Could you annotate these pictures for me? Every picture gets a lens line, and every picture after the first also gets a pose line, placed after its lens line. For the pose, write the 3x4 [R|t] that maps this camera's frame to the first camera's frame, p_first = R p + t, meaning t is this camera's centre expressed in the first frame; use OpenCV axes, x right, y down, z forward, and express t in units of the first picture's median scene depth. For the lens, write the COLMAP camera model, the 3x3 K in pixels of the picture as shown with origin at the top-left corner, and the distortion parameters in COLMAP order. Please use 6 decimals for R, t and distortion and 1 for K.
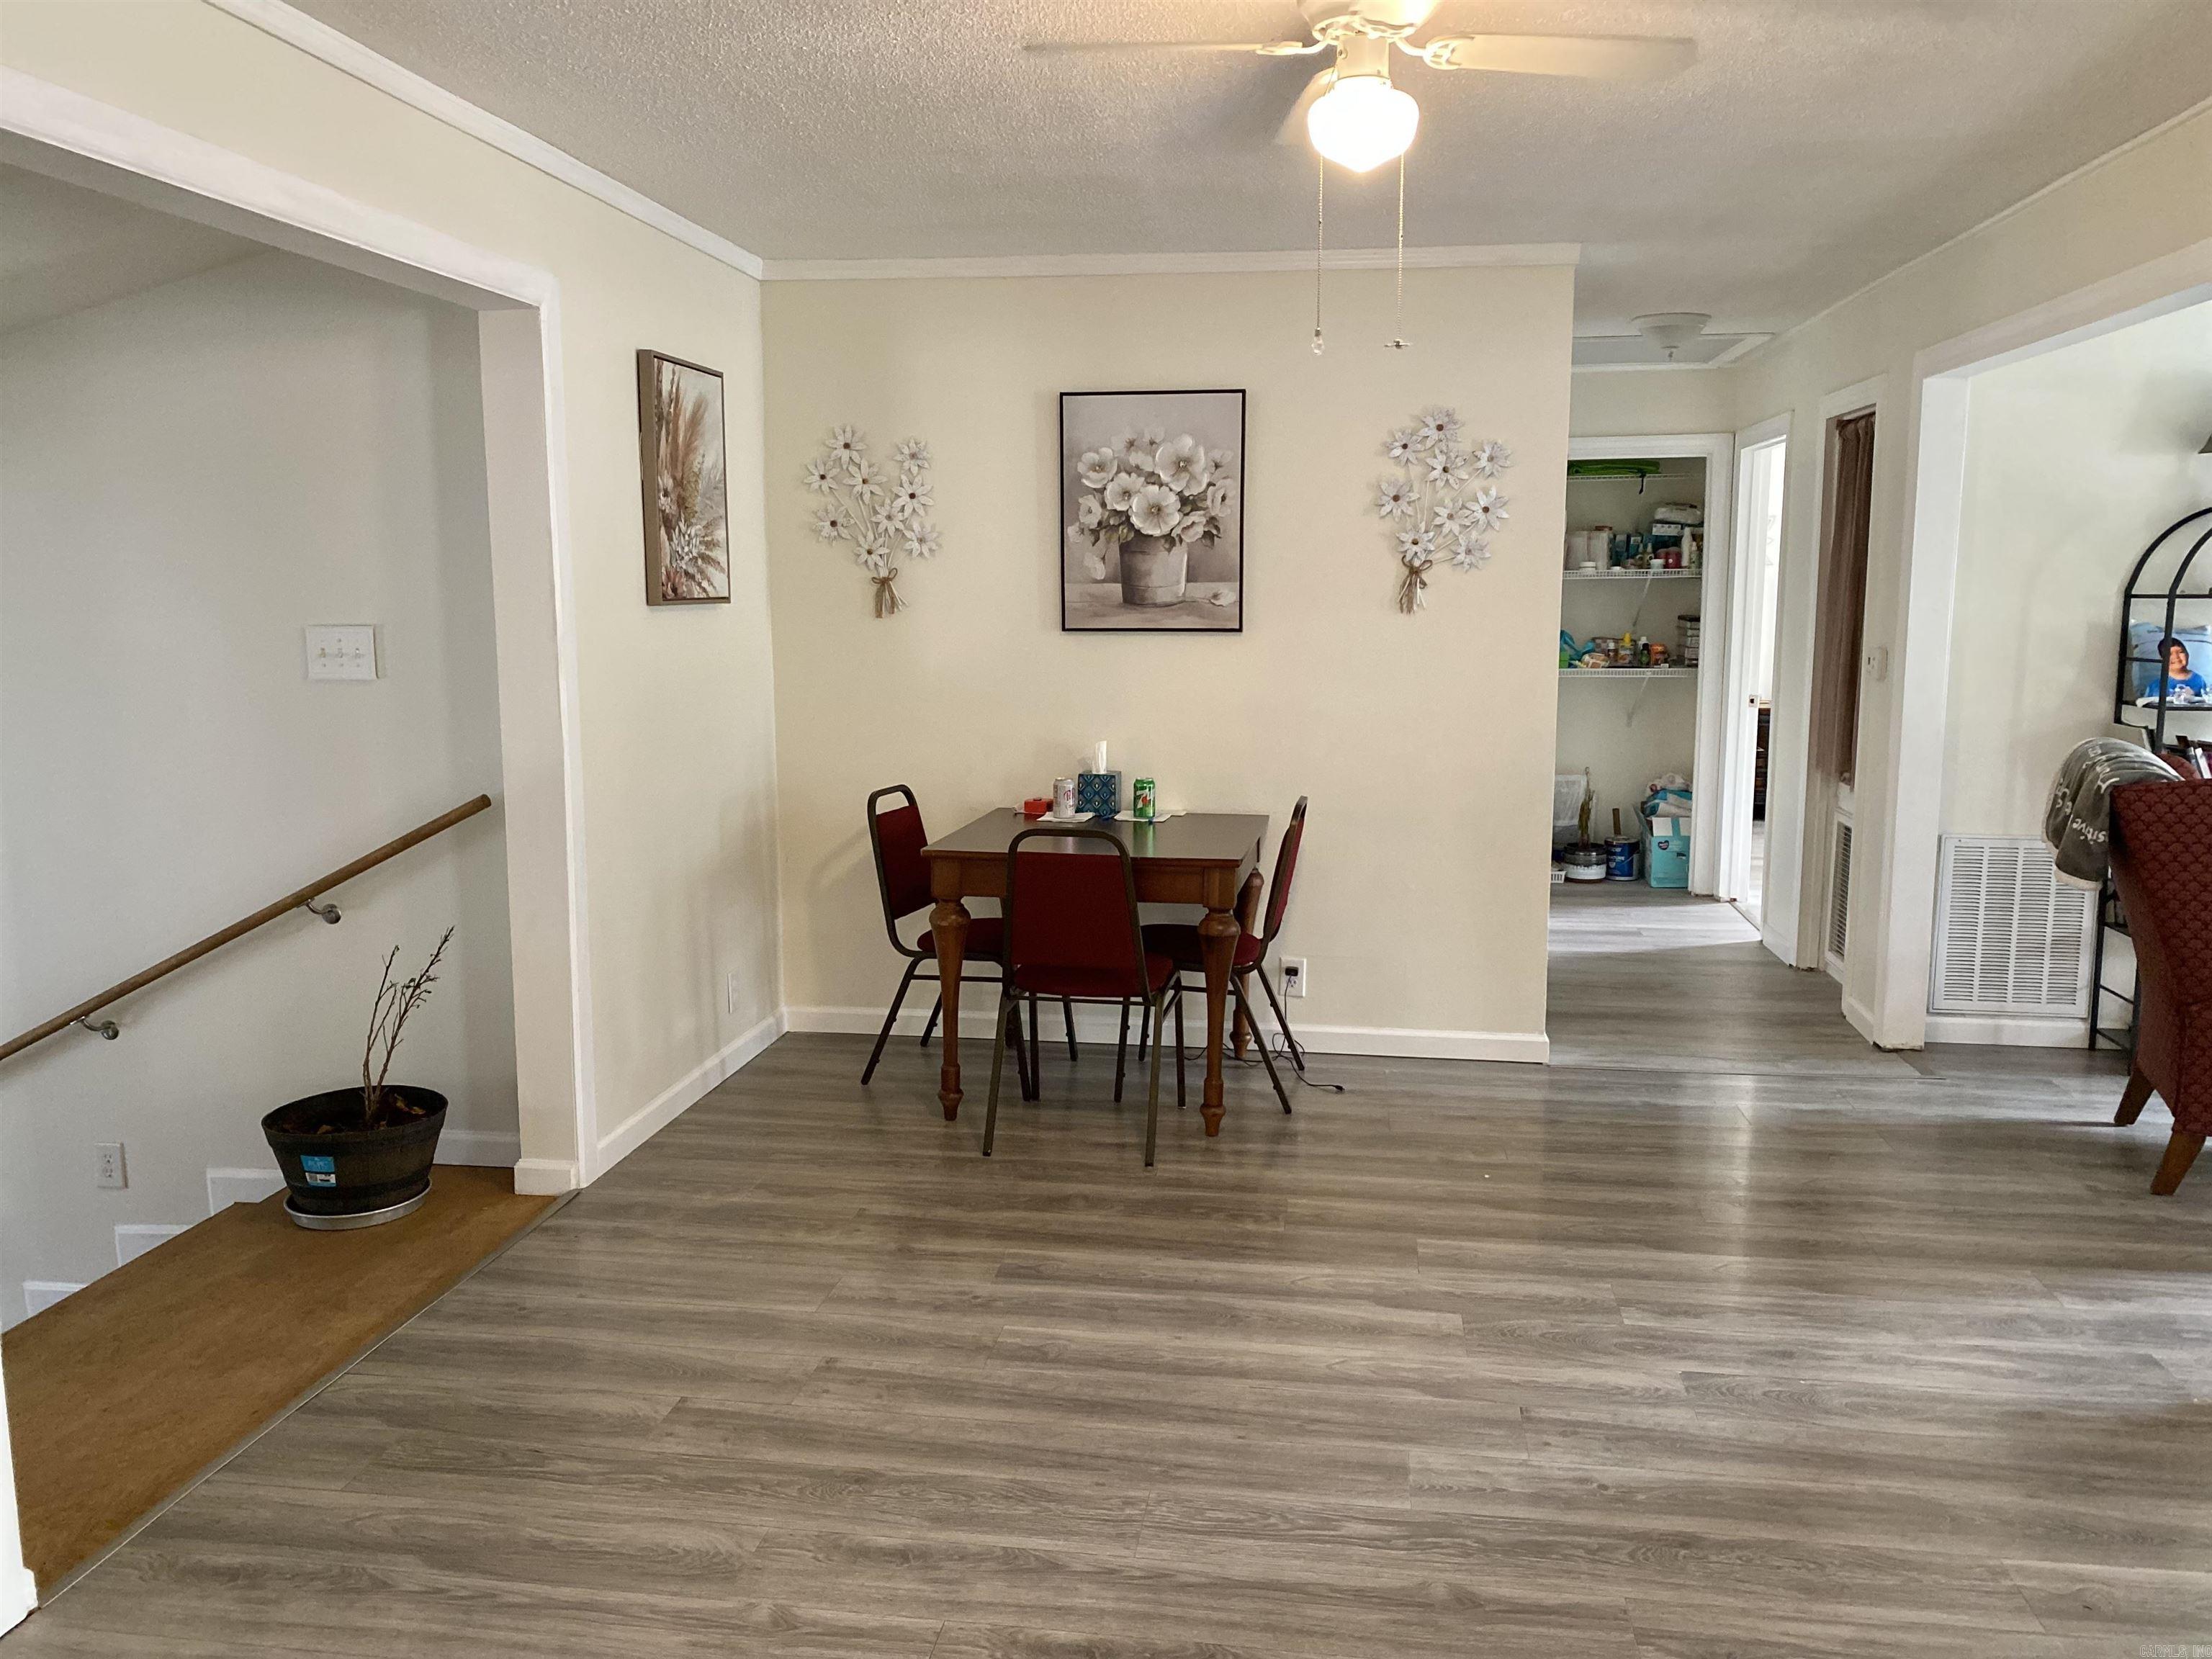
lens RADIAL K [[1695.4, 0, 1134.9], [0, 1695.4, 813.8], [0, 0, 1]] dist [0.053859, -0.050869]
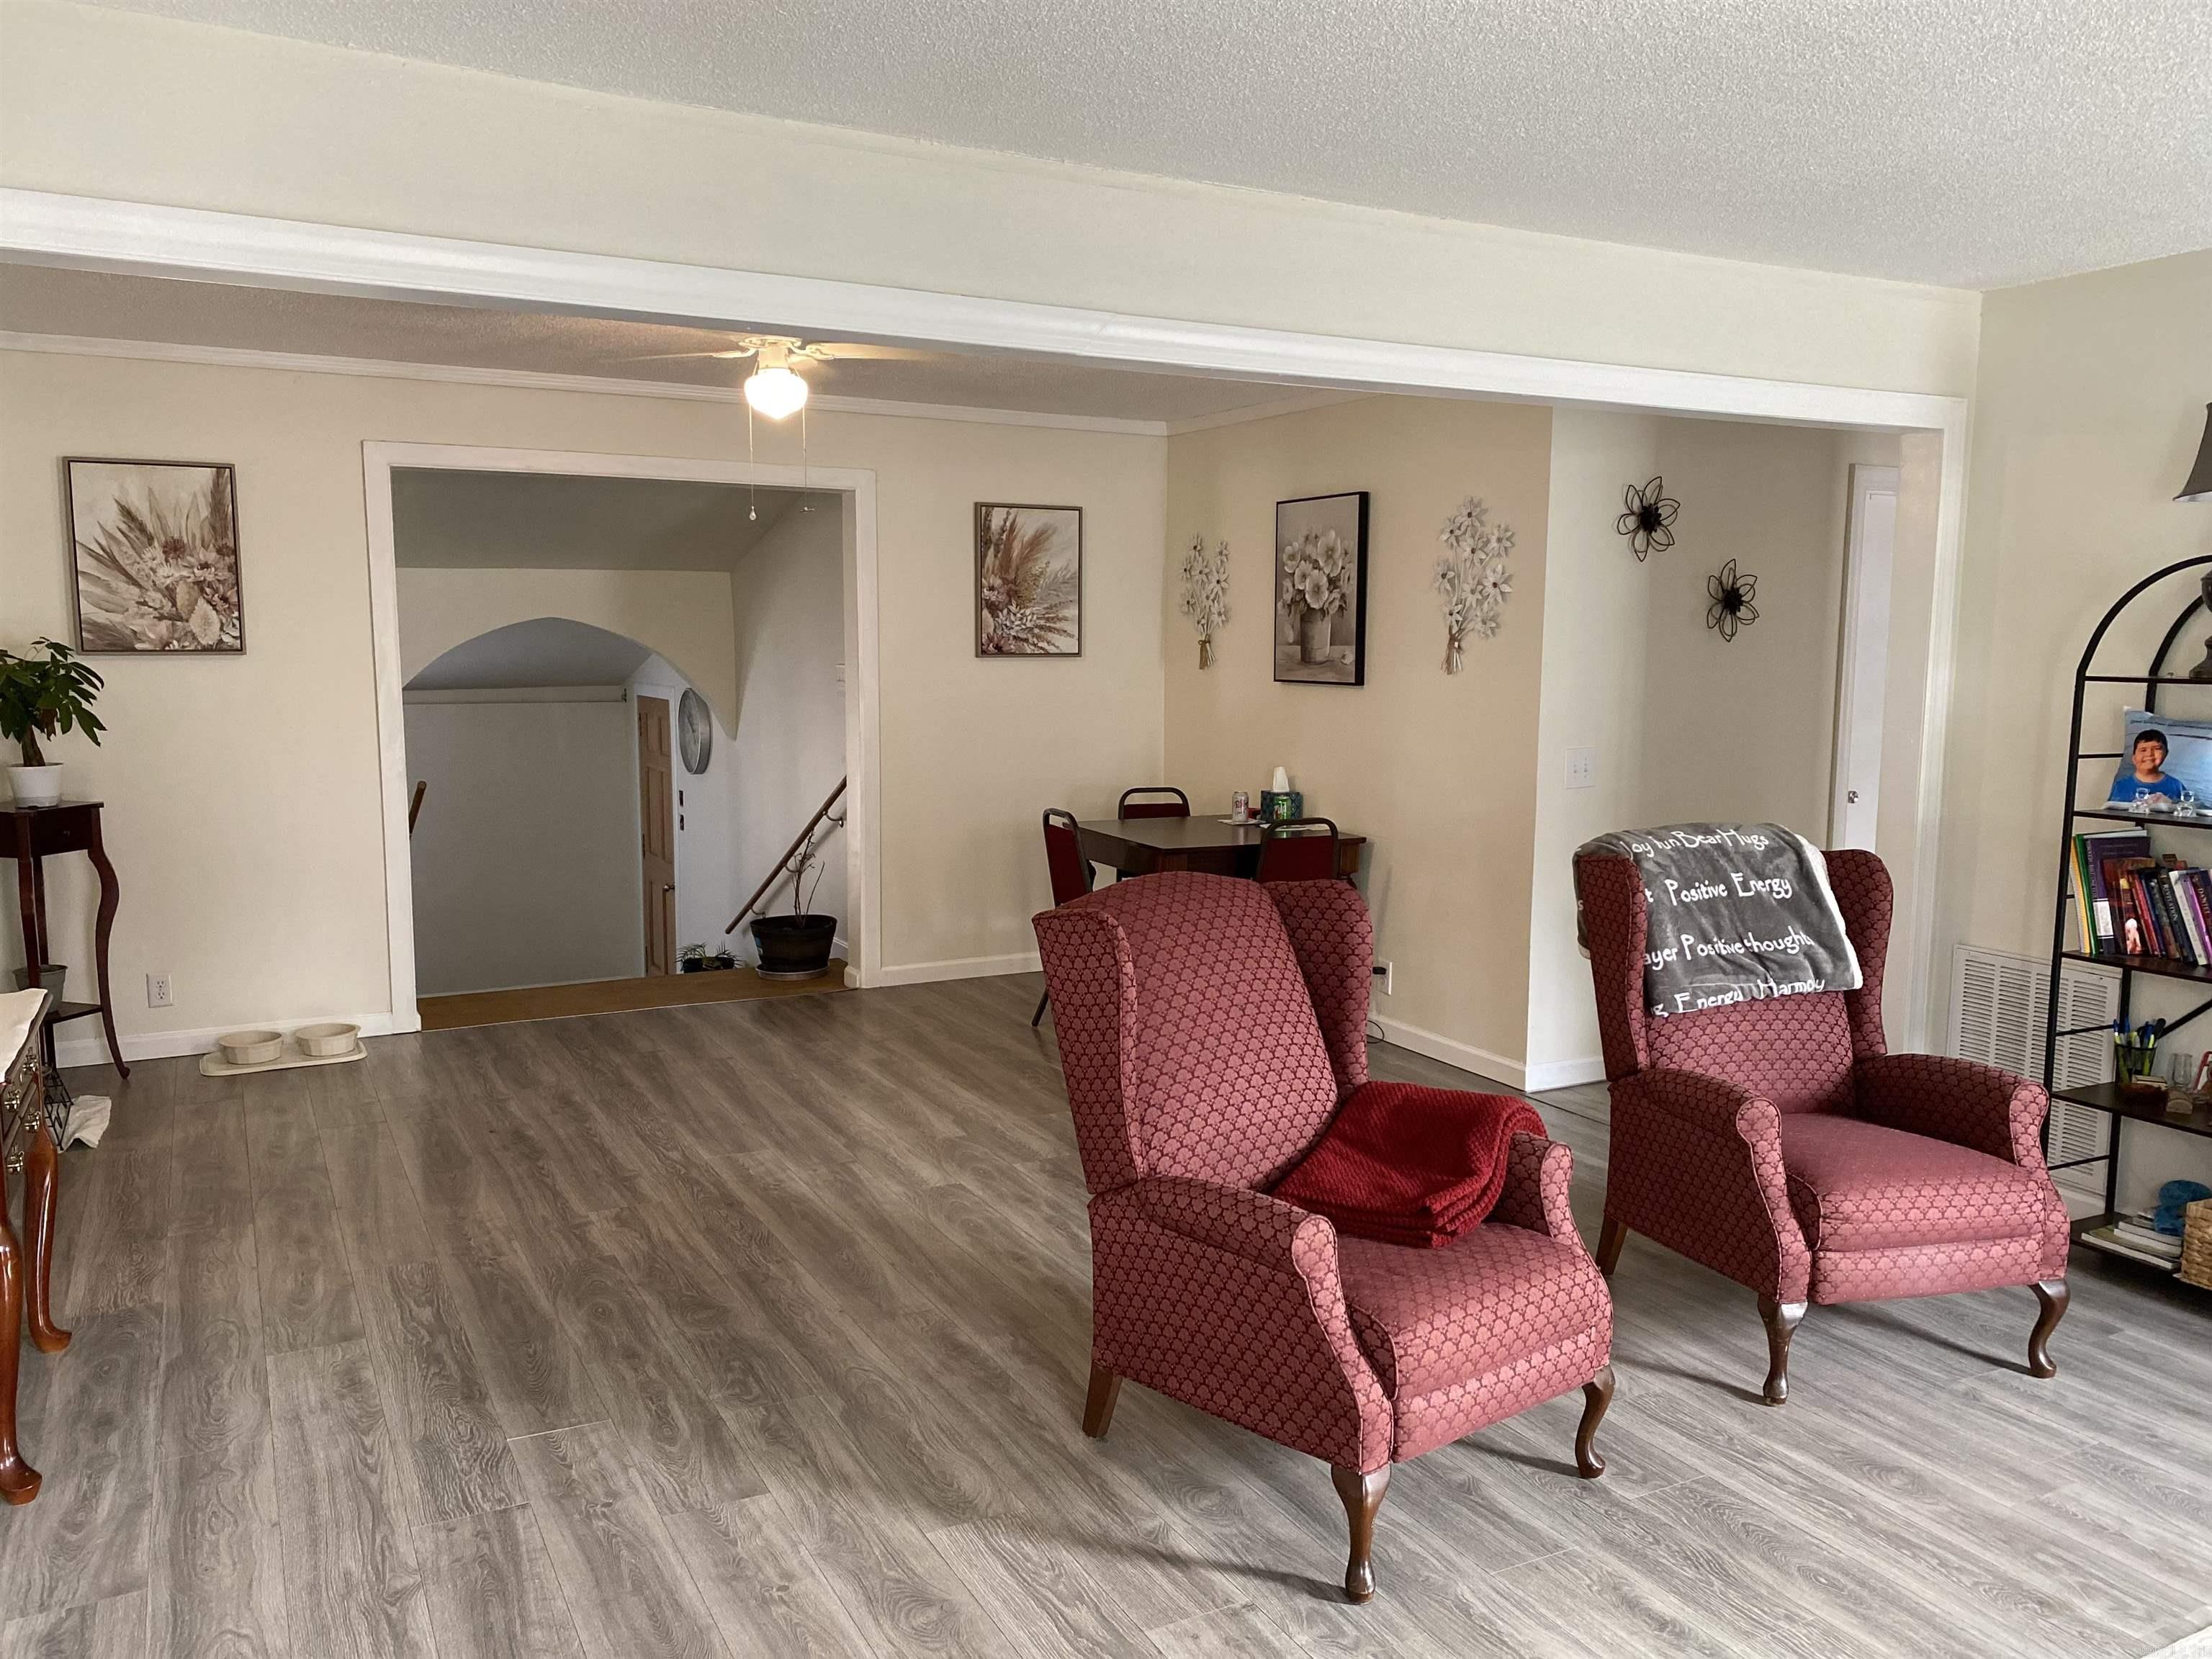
lens RADIAL K [[1695.4, 0, 1114.5], [0, 1695.4, 824.8], [0, 0, 1]] dist [0.053859, -0.050869]
pose [[0.579489, 0.096290, -0.809272, 0.969960], [-0.113974, 0.992812, 0.036516, -0.031963], [0.806971, 0.071076, 0.586298, 0.140142]]
